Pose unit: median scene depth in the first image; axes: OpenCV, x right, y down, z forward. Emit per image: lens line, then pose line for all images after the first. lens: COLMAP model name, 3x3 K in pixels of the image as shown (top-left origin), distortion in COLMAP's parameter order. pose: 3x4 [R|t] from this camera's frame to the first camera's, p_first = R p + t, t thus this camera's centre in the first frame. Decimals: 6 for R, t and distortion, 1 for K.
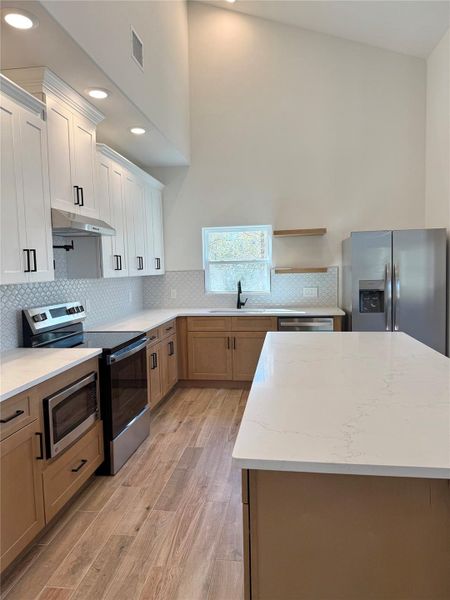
lens RADIAL K [[425.6, 0, 222.0], [0, 425.6, 301.2], [0, 0, 1]] dist [-0.000061, -0.002982]
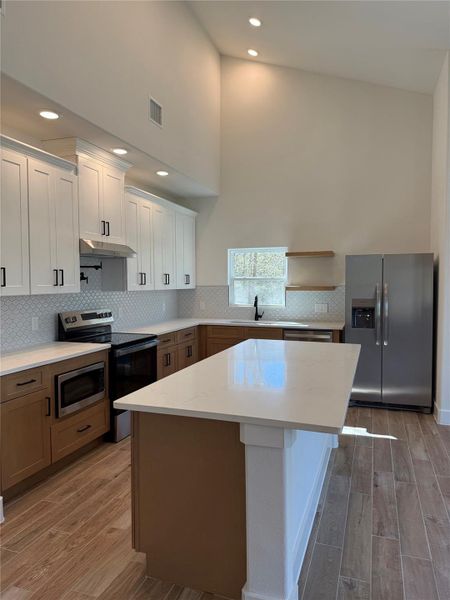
lens RADIAL K [[420.9, 0, 224.6], [0, 420.9, 305.9], [0, 0, 1]] dist [0.008406, -0.004566]
pose [[0.981362, 0.032746, -0.189360, 0.246546], [-0.036255, 0.999229, -0.015098, -0.001737], [0.188720, 0.021682, 0.981792, -0.177634]]
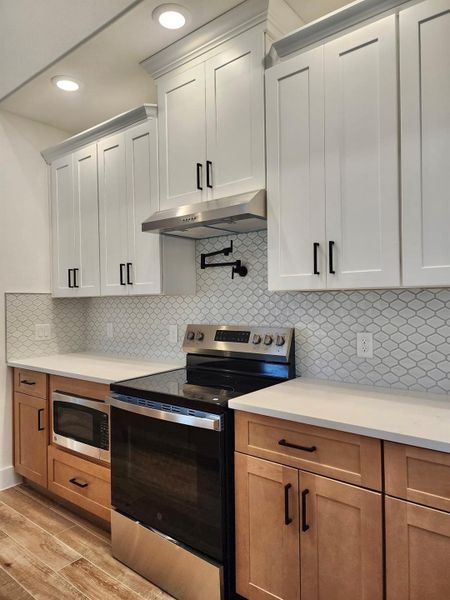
lens RADIAL K [[413.2, 0, 225.4], [0, 413.2, 292.3], [0, 0, 1]] dist [0.006111, -0.000444]
pose [[-0.509077, 0.020191, -0.860484, 0.213695], [-0.041444, 0.997990, 0.047936, -0.077906], [0.859722, 0.060065, -0.507217, 1.234101]]
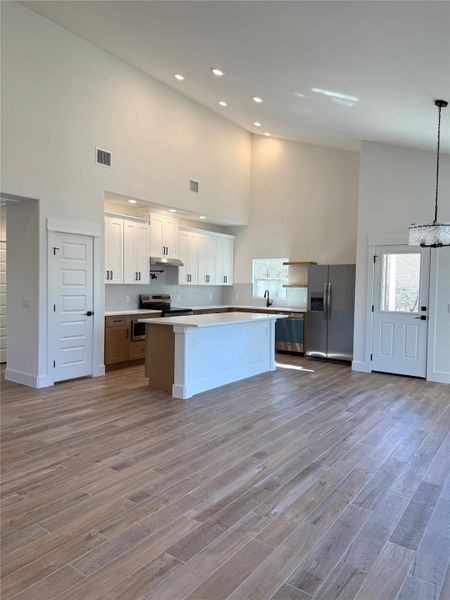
lens RADIAL K [[422.0, 0, 225.2], [0, 422.0, 302.2], [0, 0, 1]] dist [0.111158, -0.001343]
pose [[0.885469, 0.058490, -0.461002, 1.001155], [-0.073616, 0.997176, -0.014879, 0.055645], [0.458830, 0.047112, 0.887274, -0.901471]]
